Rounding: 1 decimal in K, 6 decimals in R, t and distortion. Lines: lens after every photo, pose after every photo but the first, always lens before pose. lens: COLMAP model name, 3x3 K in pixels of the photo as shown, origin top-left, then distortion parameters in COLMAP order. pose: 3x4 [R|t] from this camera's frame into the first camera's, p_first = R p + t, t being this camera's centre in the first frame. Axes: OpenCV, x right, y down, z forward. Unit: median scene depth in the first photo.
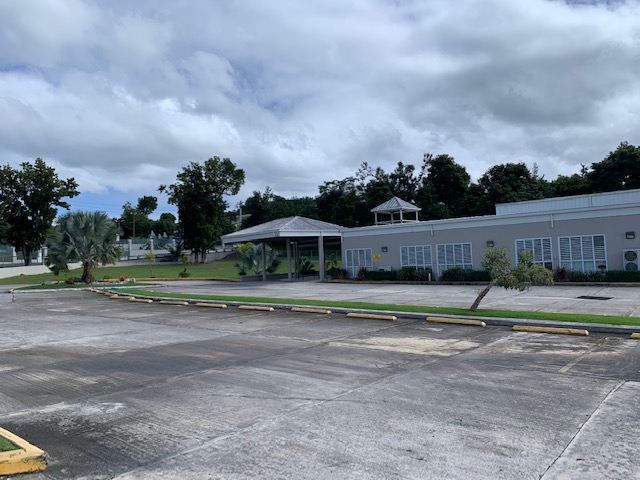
lens RADIAL K [[483.6, 0, 309.4], [0, 483.6, 239.2], [0, 0, 1]] dist [0.006379, -0.072602]
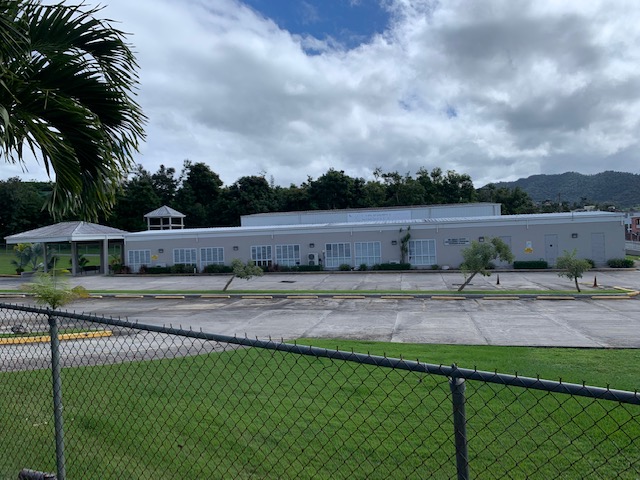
lens RADIAL K [[483.6, 0, 309.4], [0, 483.6, 239.2], [0, 0, 1]] dist [0.006379, -0.072602]
pose [[0.877503, 0.002282, 0.479565, -0.100102], [-0.014618, 0.999651, 0.021990, -0.036731], [-0.479348, -0.026306, 0.877231, -0.294303]]
